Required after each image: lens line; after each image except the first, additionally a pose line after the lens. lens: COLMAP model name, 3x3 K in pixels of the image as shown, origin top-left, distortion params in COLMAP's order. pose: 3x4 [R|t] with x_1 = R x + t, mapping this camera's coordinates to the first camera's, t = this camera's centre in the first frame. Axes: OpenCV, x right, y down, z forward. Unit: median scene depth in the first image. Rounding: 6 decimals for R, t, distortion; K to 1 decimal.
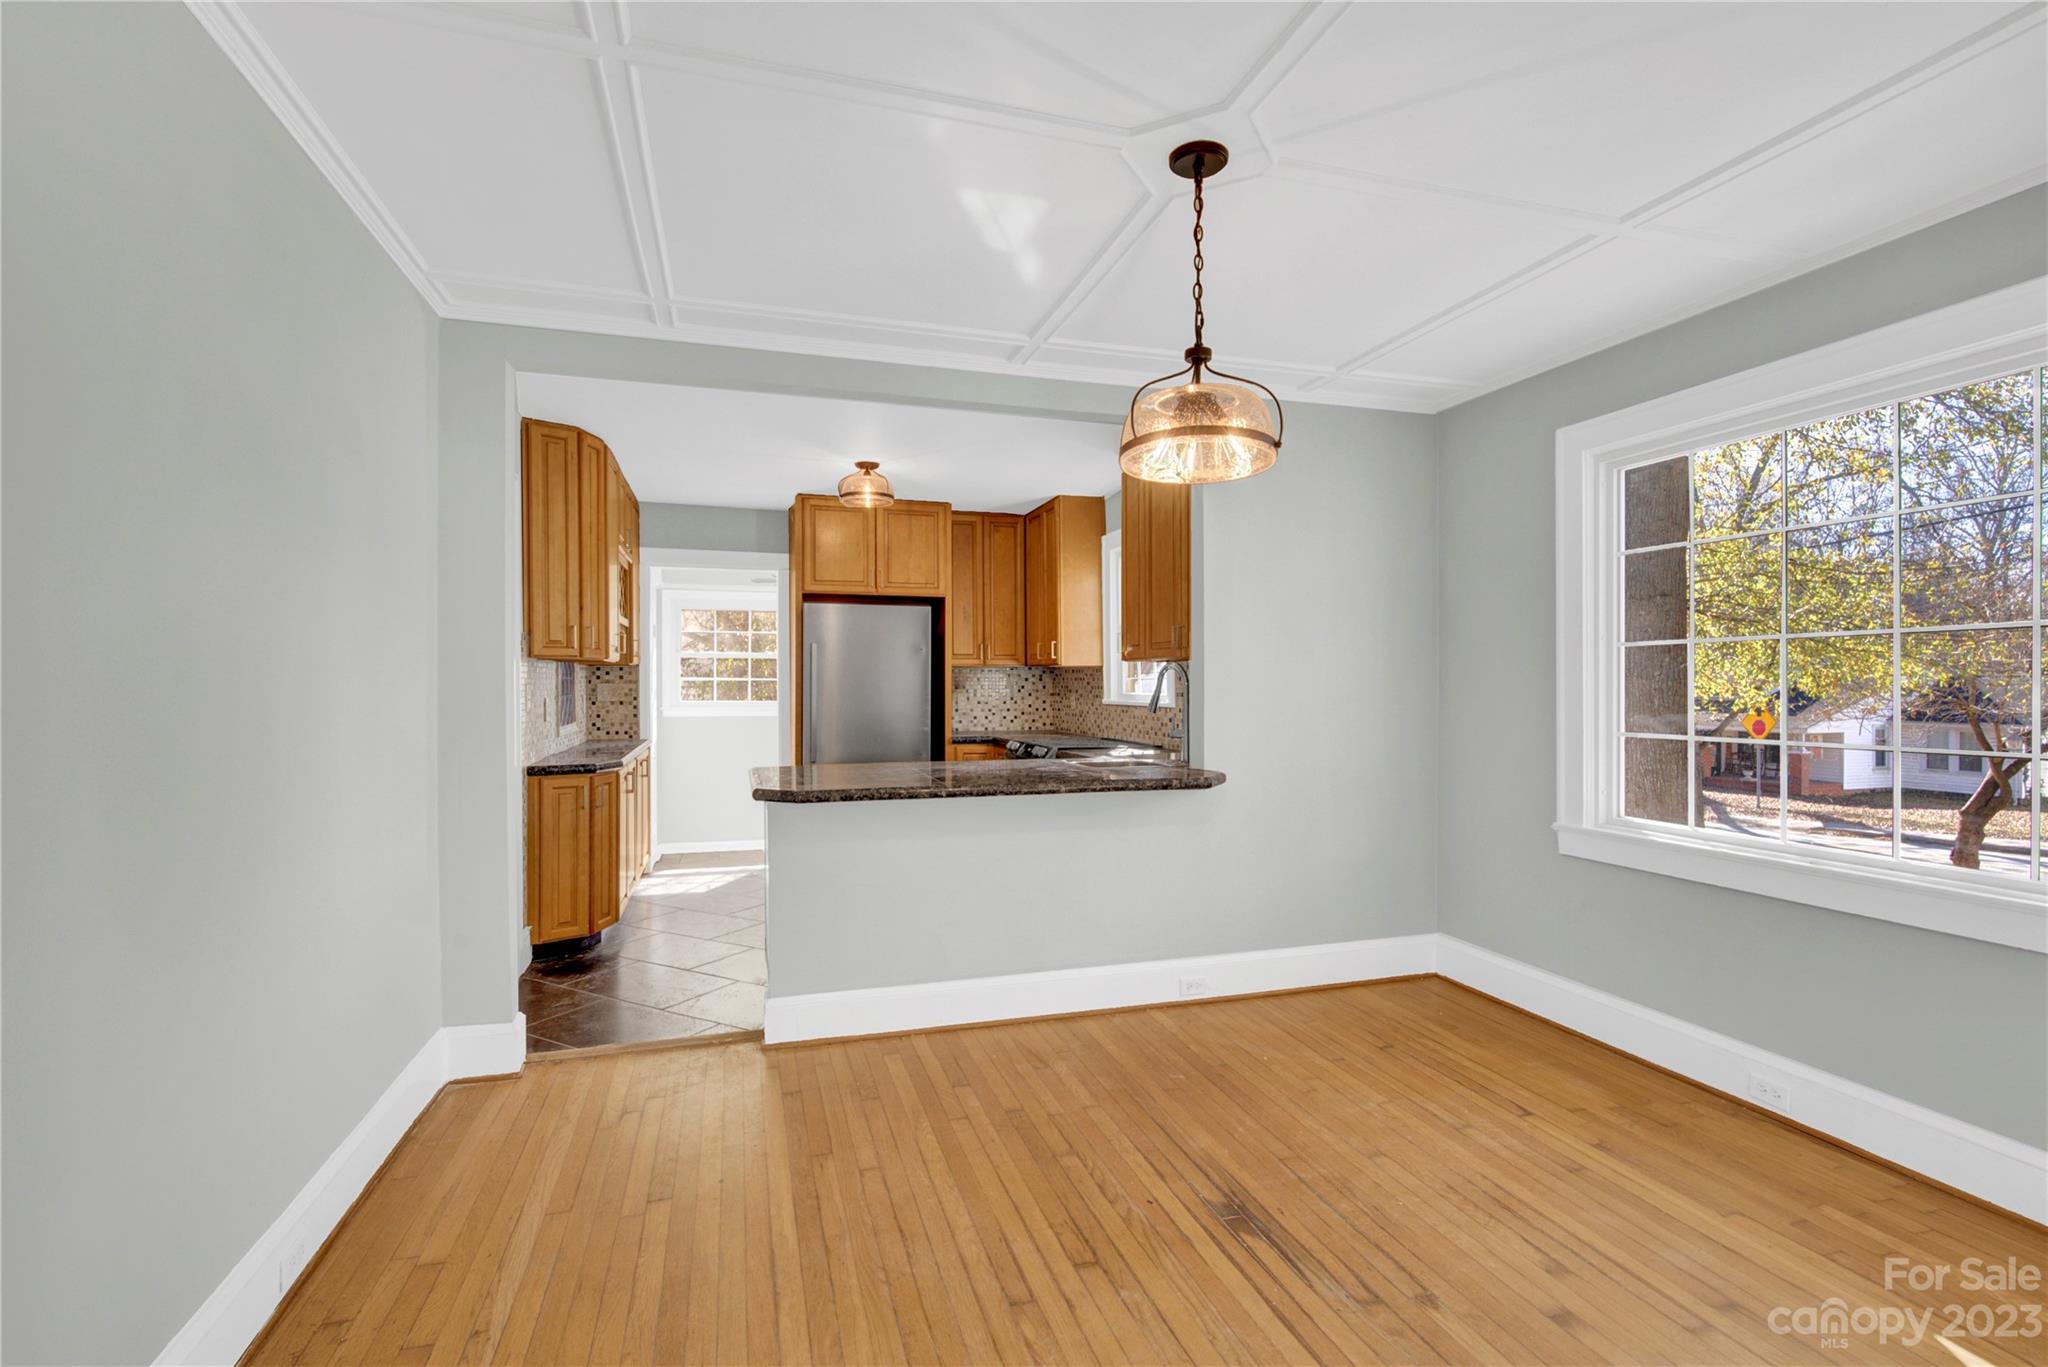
lens RADIAL K [[960.8, 0, 1034.4], [0, 960.8, 689.8], [0, 0, 1]] dist [0.001012, 0.001244]
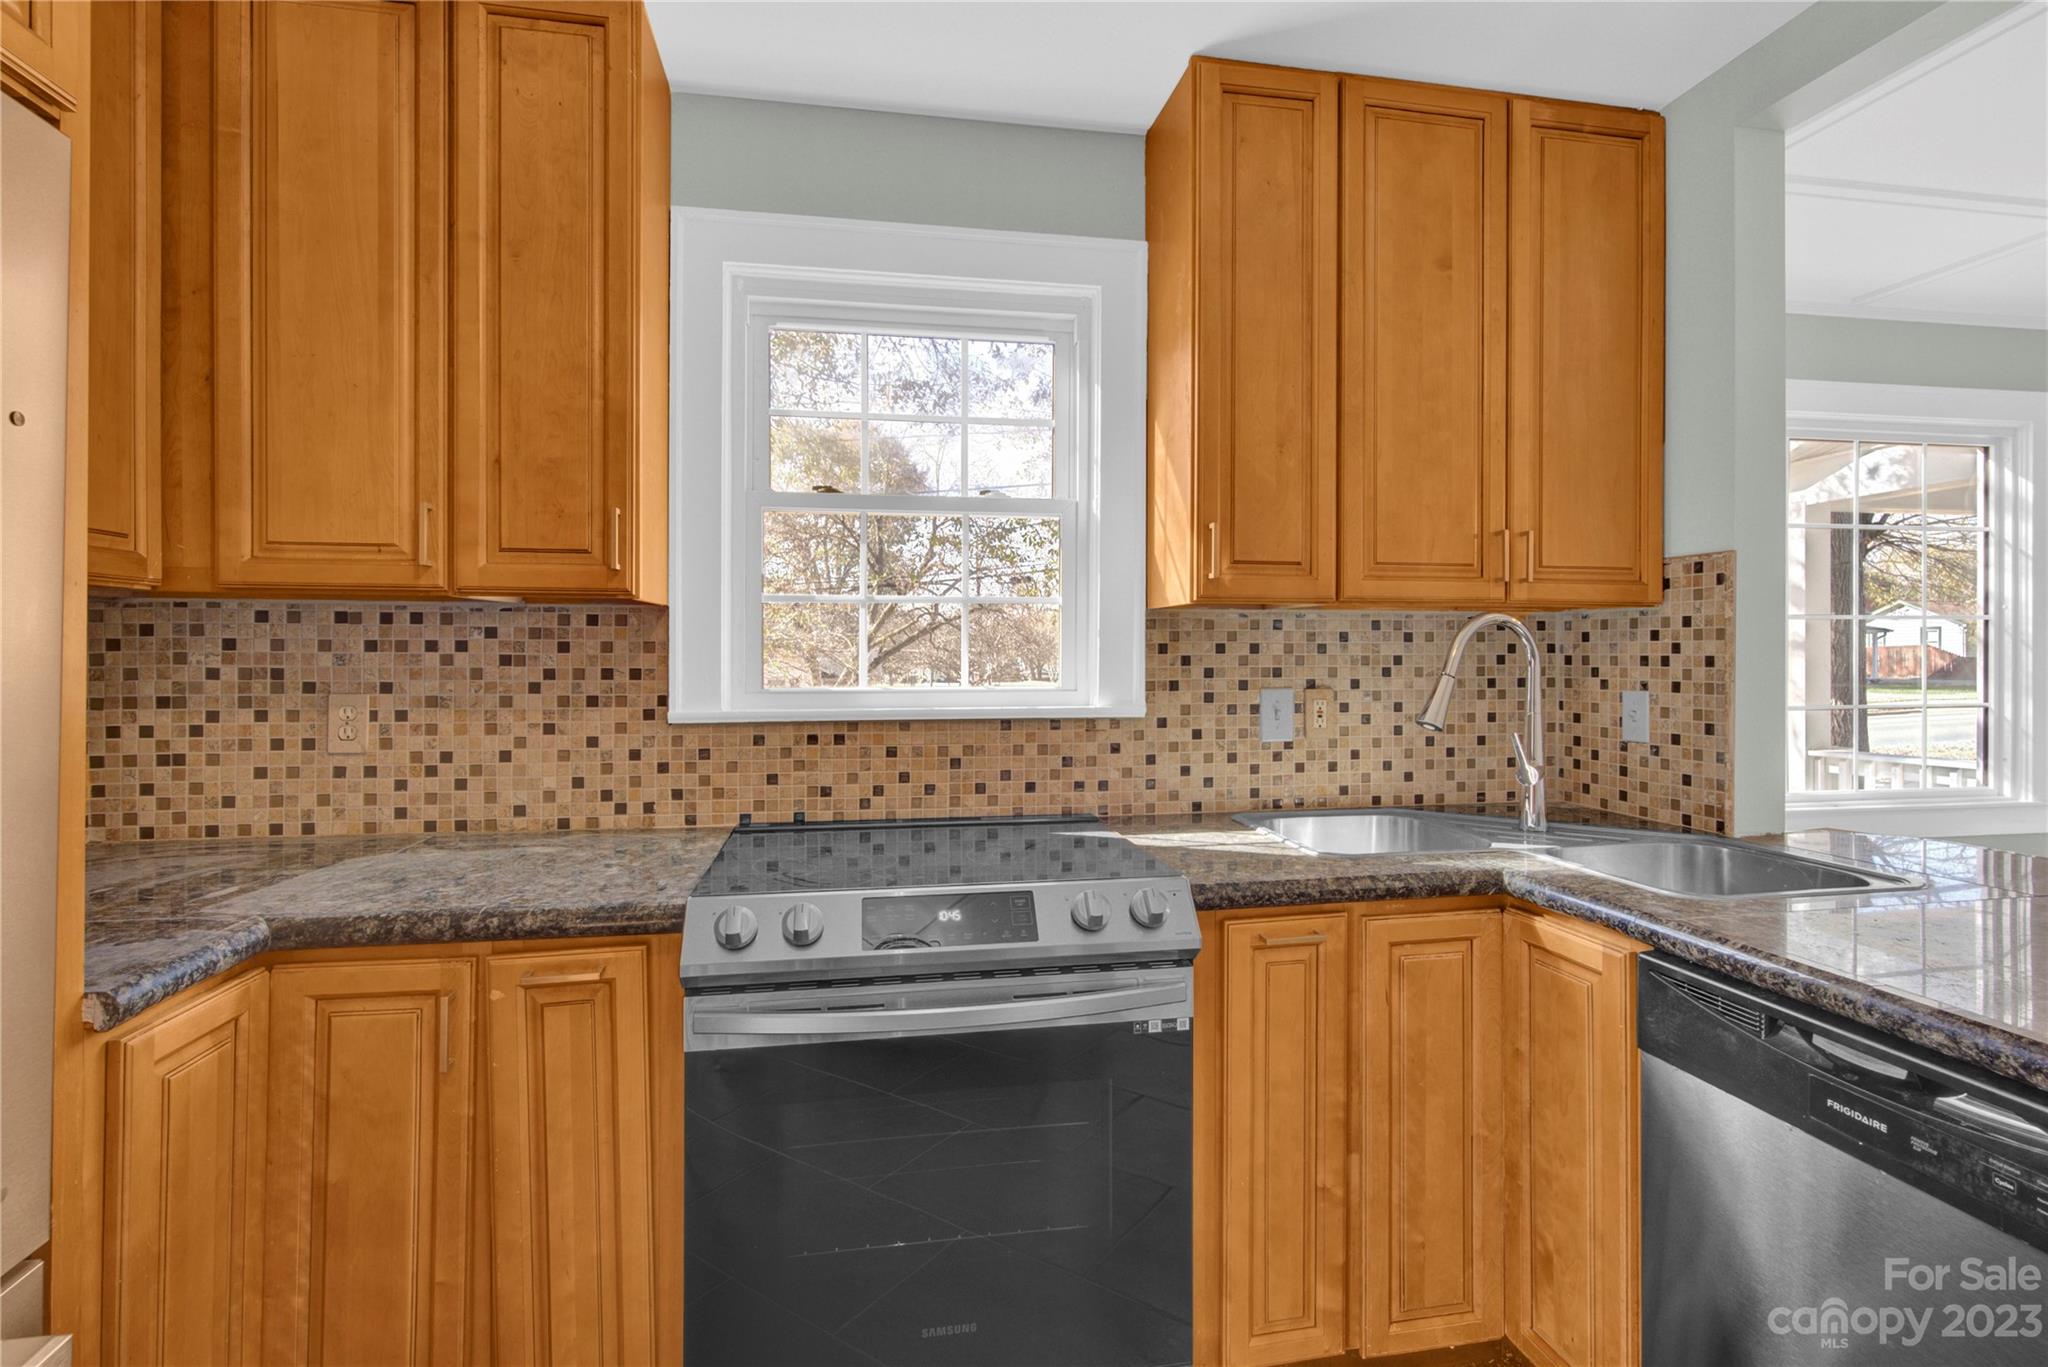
lens RADIAL K [[954.3, 0, 1004.3], [0, 954.3, 658.0], [0, 0, 1]] dist [-0.002168, 0.000218]
pose [[0.128102, -0.001439, 0.991760, -0.323570], [0.007079, 0.999975, 0.000537, -0.009661], [-0.991736, 0.006952, 0.128109, 1.165819]]
